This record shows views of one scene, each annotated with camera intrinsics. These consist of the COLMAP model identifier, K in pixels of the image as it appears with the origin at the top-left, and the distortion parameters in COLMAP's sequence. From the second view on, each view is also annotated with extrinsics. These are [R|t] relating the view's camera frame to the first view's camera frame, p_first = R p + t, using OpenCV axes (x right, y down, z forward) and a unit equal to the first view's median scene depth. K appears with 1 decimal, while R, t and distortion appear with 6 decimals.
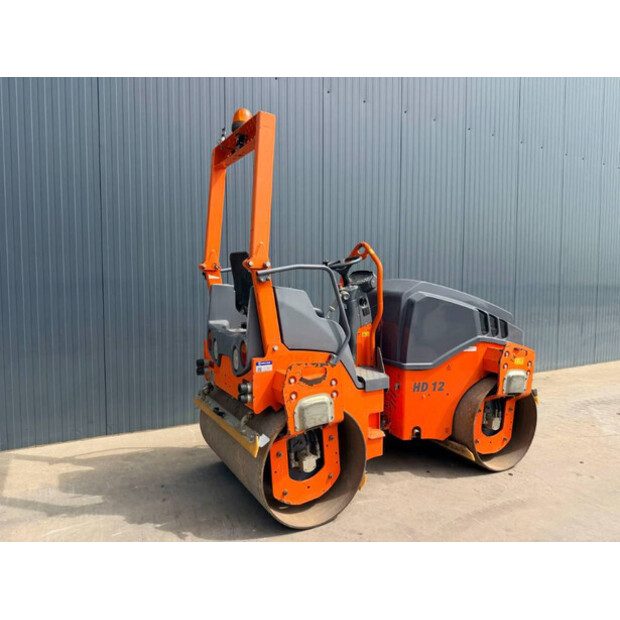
lens RADIAL K [[438.2, 0, 307.2], [0, 438.2, 312.3], [0, 0, 1]] dist [0.034903, -0.035373]
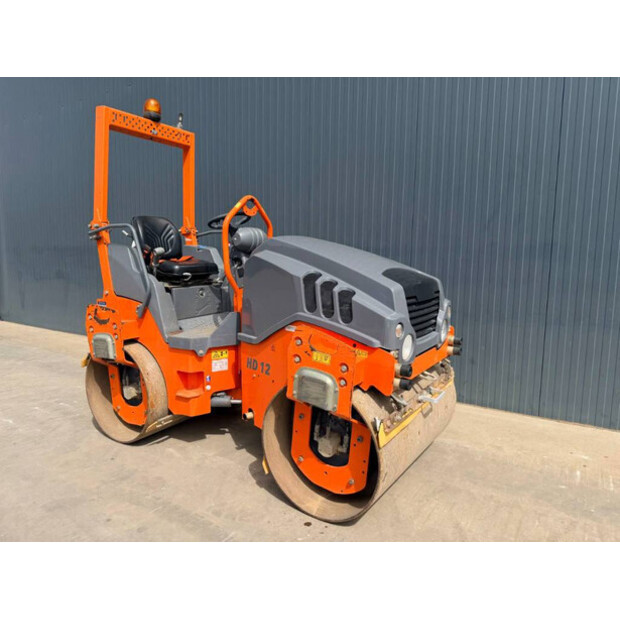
lens RADIAL K [[438.2, 0, 313.1], [0, 438.2, 311.4], [0, 0, 1]] dist [0.034903, -0.035373]
pose [[0.476367, 0.106023, -0.872831, 1.036804], [-0.059221, 0.994318, 0.088459, -0.010278], [0.877250, 0.009551, 0.479939, 0.702138]]
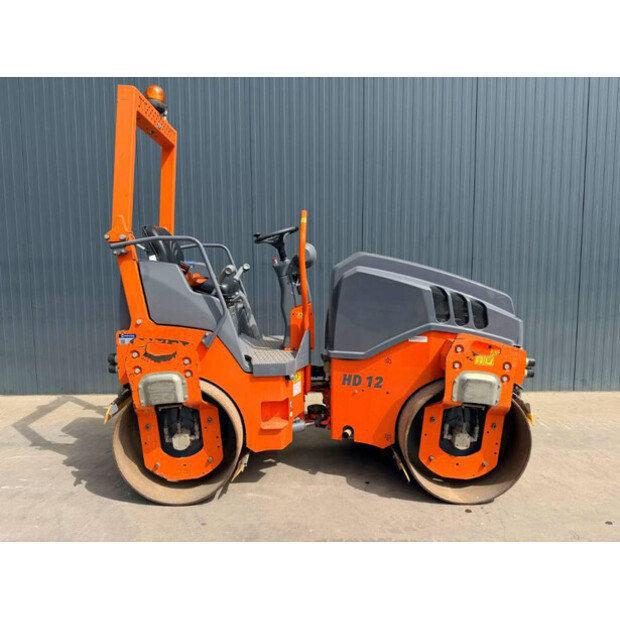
lens RADIAL K [[438.2, 0, 308.3], [0, 438.2, 312.6], [0, 0, 1]] dist [0.034903, -0.035373]
pose [[0.875831, 0.038481, -0.481081, 0.584442], [-0.019630, 0.998832, 0.044157, 0.006245], [0.482218, -0.029231, 0.875563, 0.234261]]
